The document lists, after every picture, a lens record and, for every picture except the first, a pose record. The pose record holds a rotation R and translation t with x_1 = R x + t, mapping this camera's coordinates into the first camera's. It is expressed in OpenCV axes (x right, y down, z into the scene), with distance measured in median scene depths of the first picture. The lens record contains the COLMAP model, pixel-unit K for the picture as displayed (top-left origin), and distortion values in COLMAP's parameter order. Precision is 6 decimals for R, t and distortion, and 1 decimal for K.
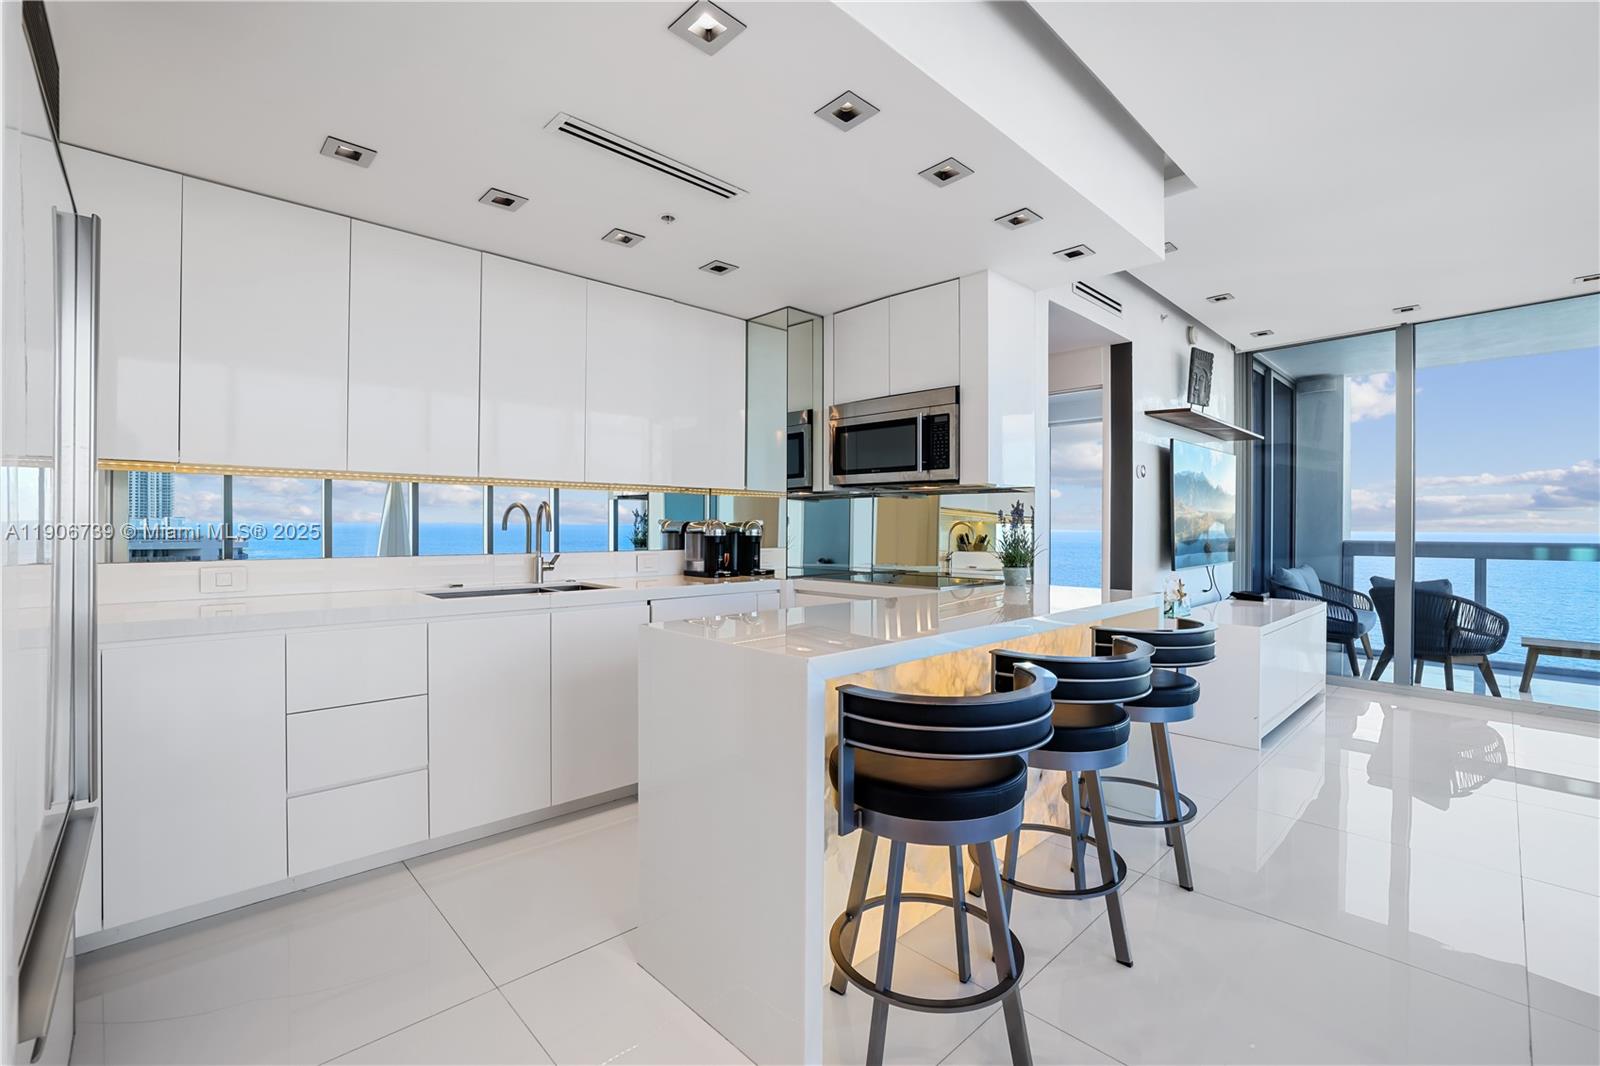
lens RADIAL K [[690.3, 0, 801.7], [0, 690.3, 525.3], [0, 0, 1]] dist [-0.019080, 0.000103]
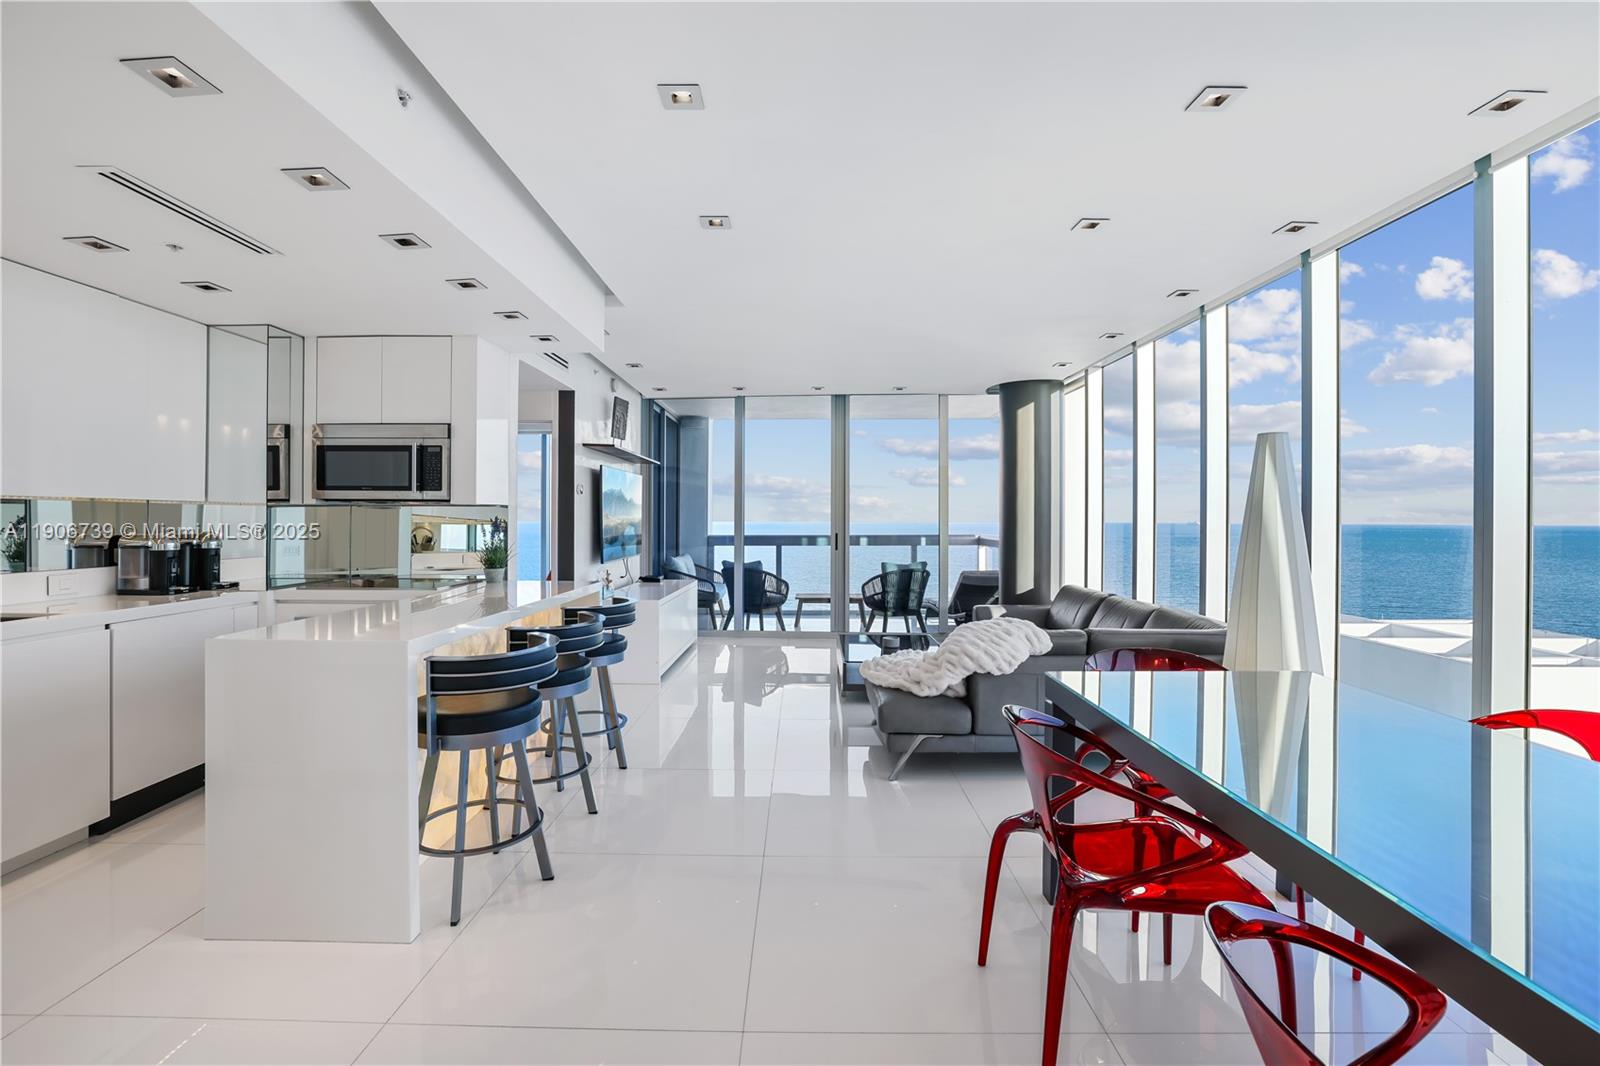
lens RADIAL K [[690.3, 0, 801.7], [0, 690.3, 525.3], [0, 0, 1]] dist [-0.019080, 0.000103]
pose [[0.697133, -0.007346, 0.716904, -0.169927], [-0.002183, 0.999921, 0.012369, -0.029495], [-0.716938, -0.010187, 0.697062, -0.241861]]
